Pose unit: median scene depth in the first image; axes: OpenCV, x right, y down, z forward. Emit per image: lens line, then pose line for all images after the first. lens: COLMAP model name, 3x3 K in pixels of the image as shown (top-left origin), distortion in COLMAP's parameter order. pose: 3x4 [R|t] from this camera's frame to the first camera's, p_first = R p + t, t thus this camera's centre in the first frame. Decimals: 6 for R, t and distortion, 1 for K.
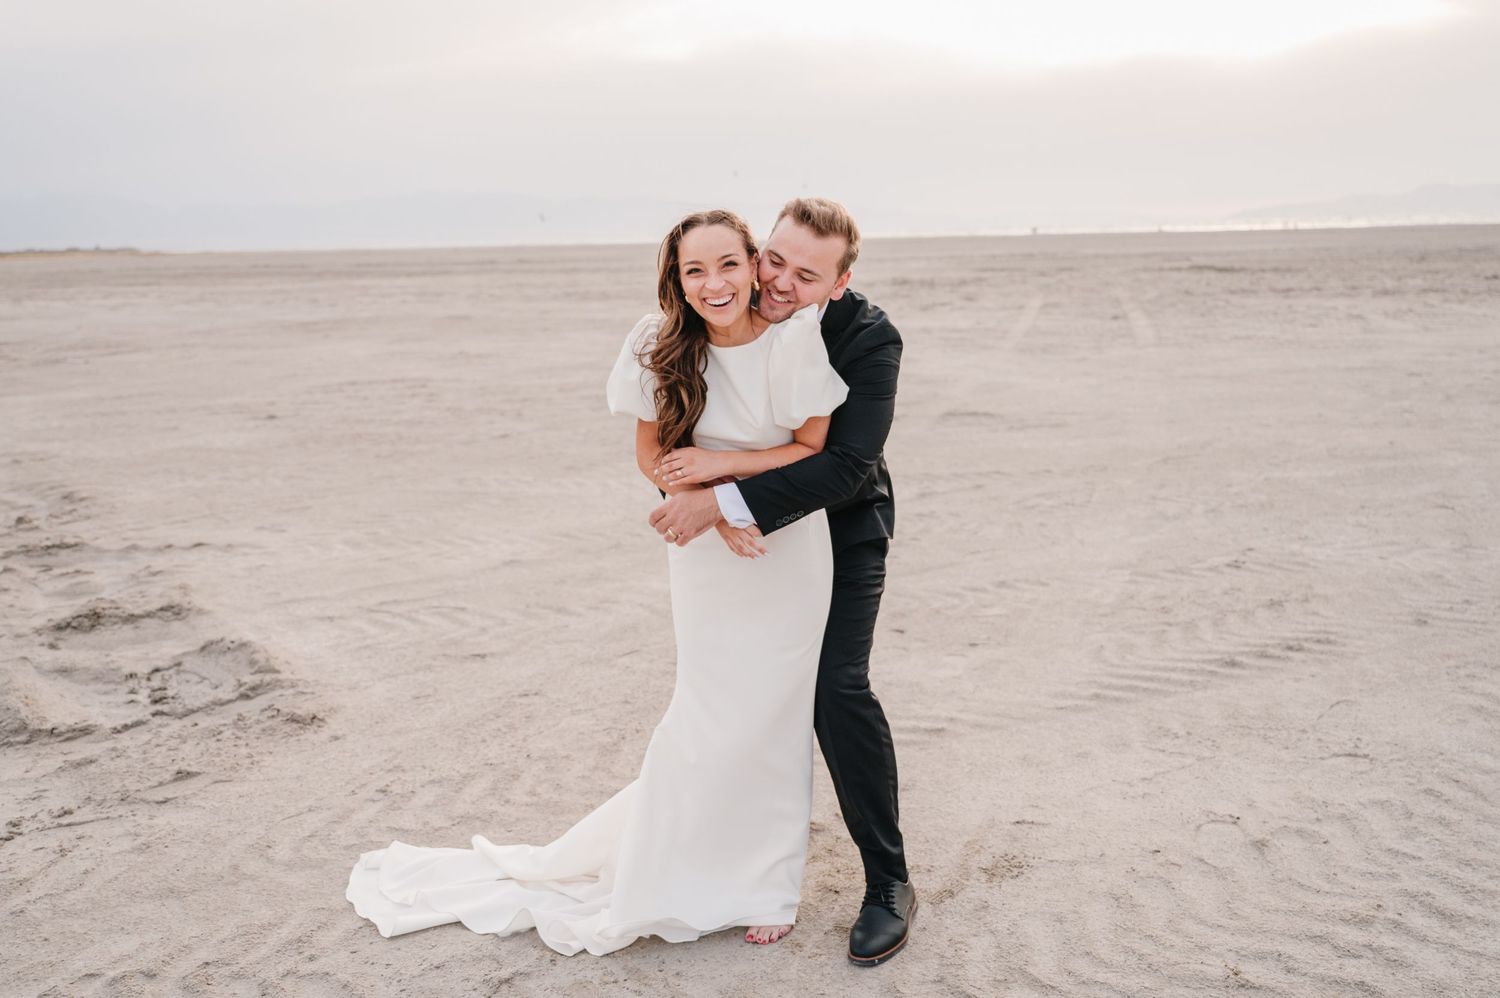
lens RADIAL K [[1402.4, 0, 746.5], [0, 1402.4, 492.9], [0, 0, 1]] dist [-0.005117, 0.000000]
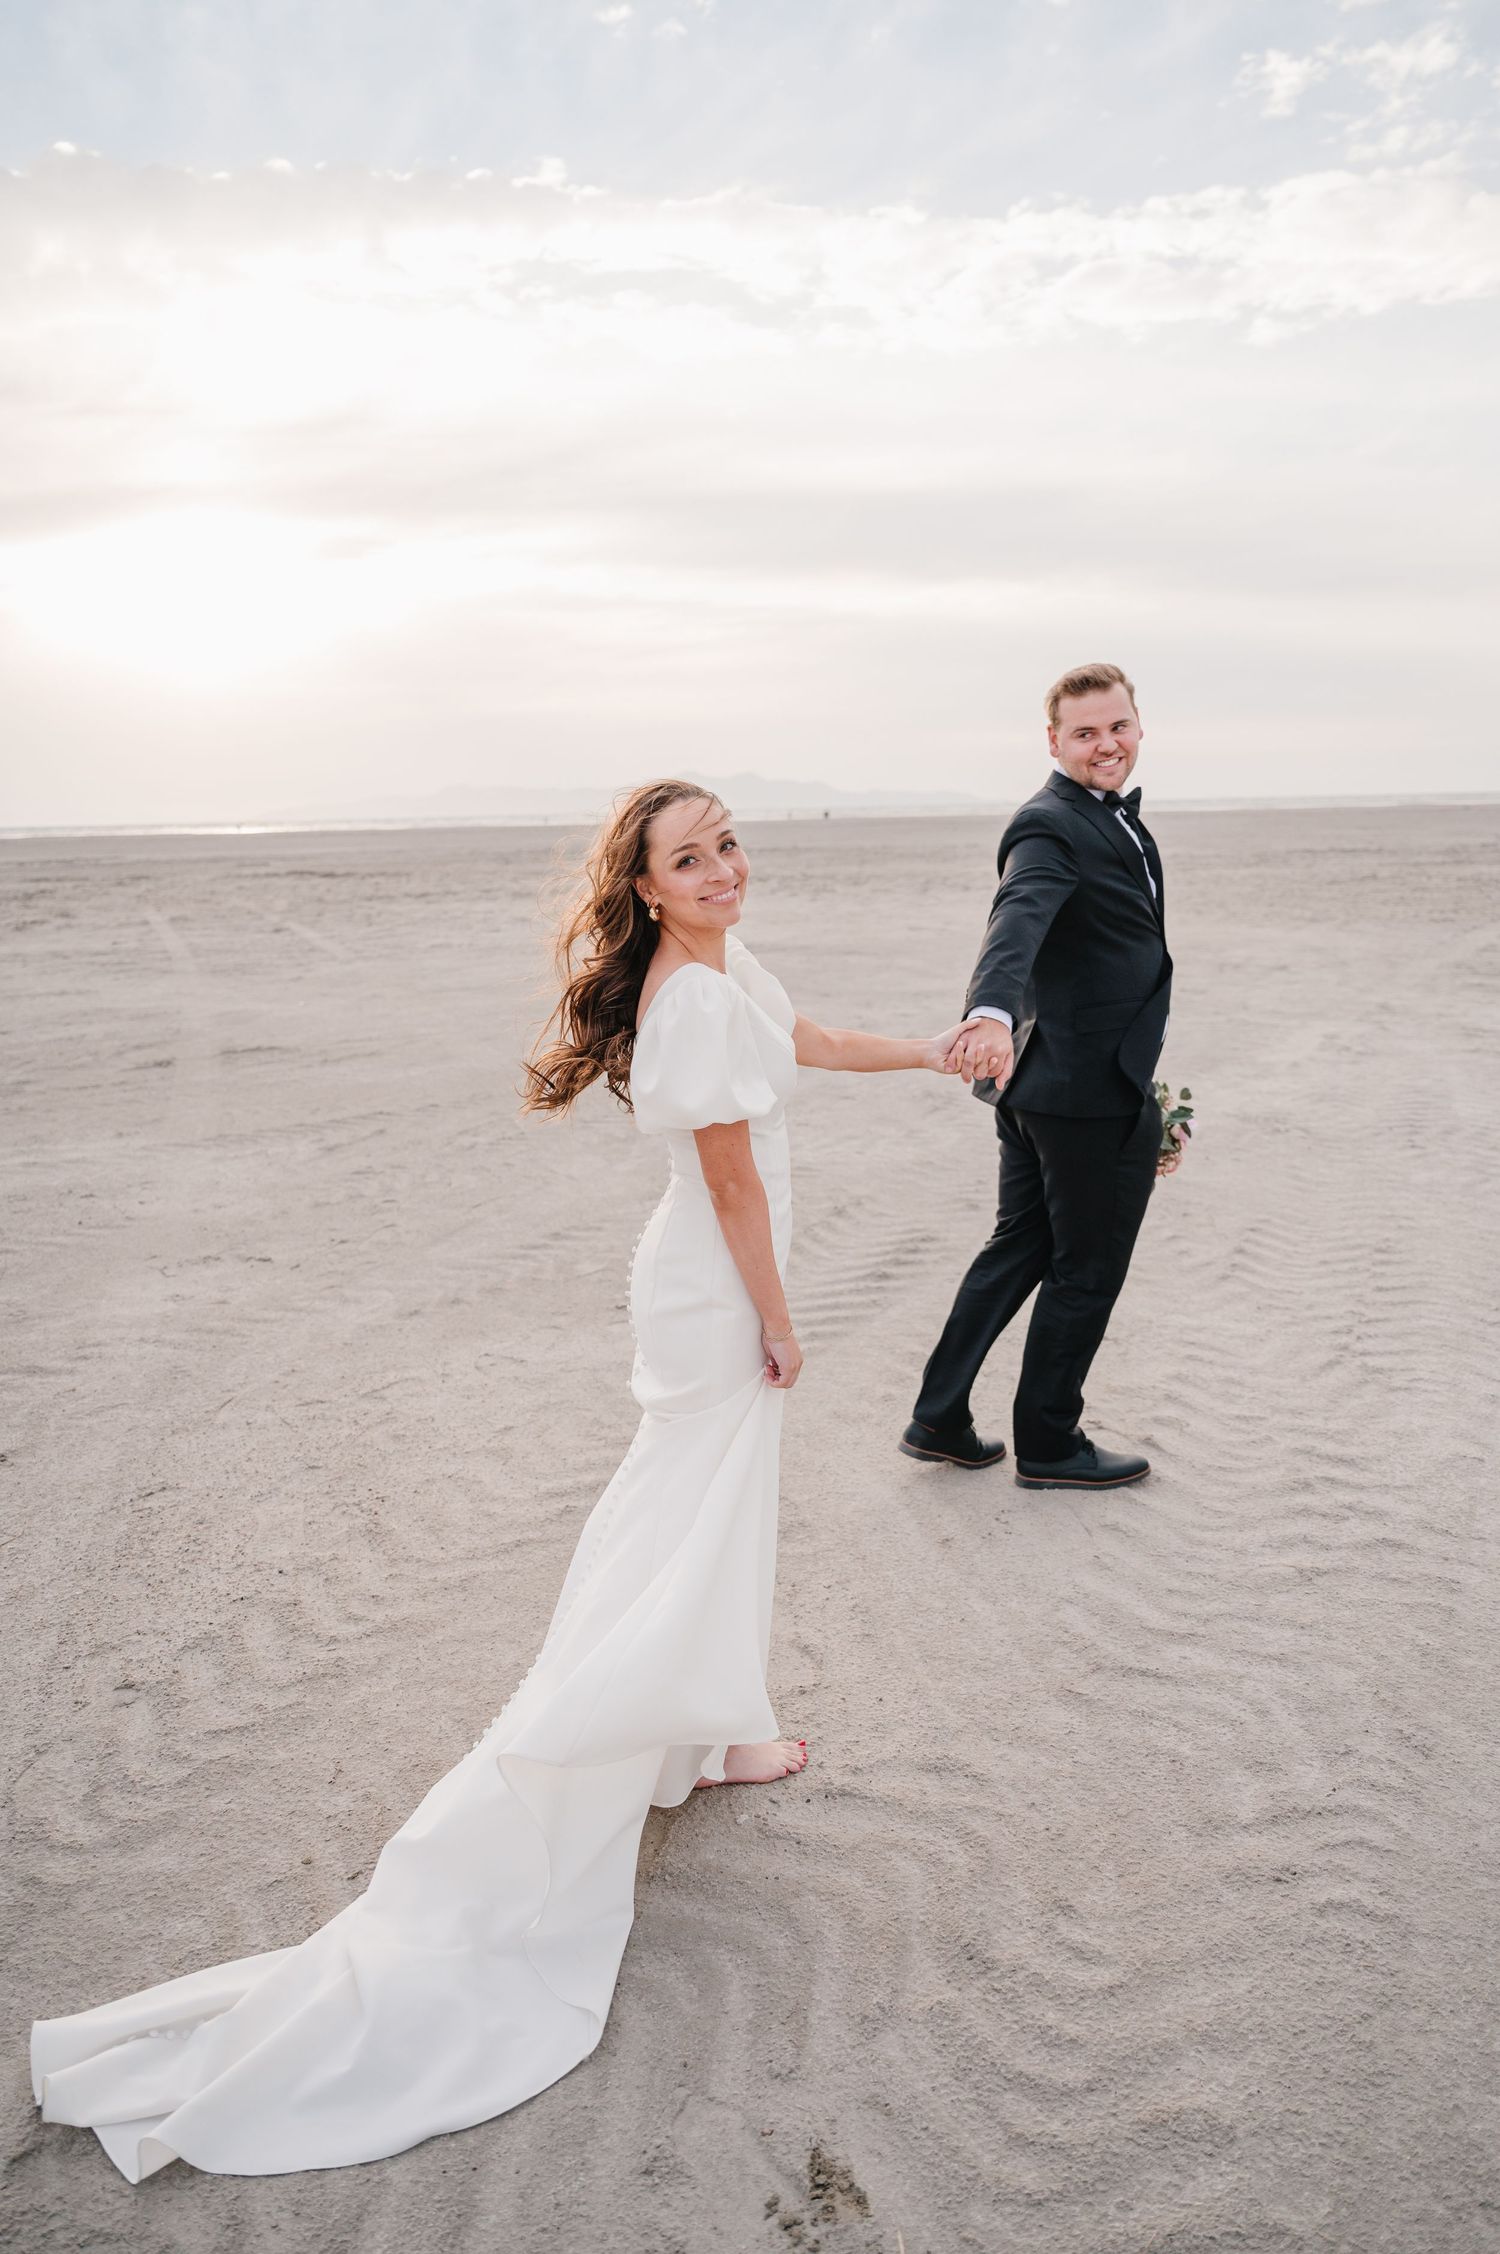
lens RADIAL K [[1563.6, 0, 745.5], [0, 1563.6, 1129.9], [0, 0, 1]] dist [0.002967, 0.000317]
pose [[0.794516, -0.112139, 0.596799, -0.269633], [0.111257, 0.993046, 0.038478, -0.021489], [-0.596964, 0.035827, 0.801468, 0.157165]]
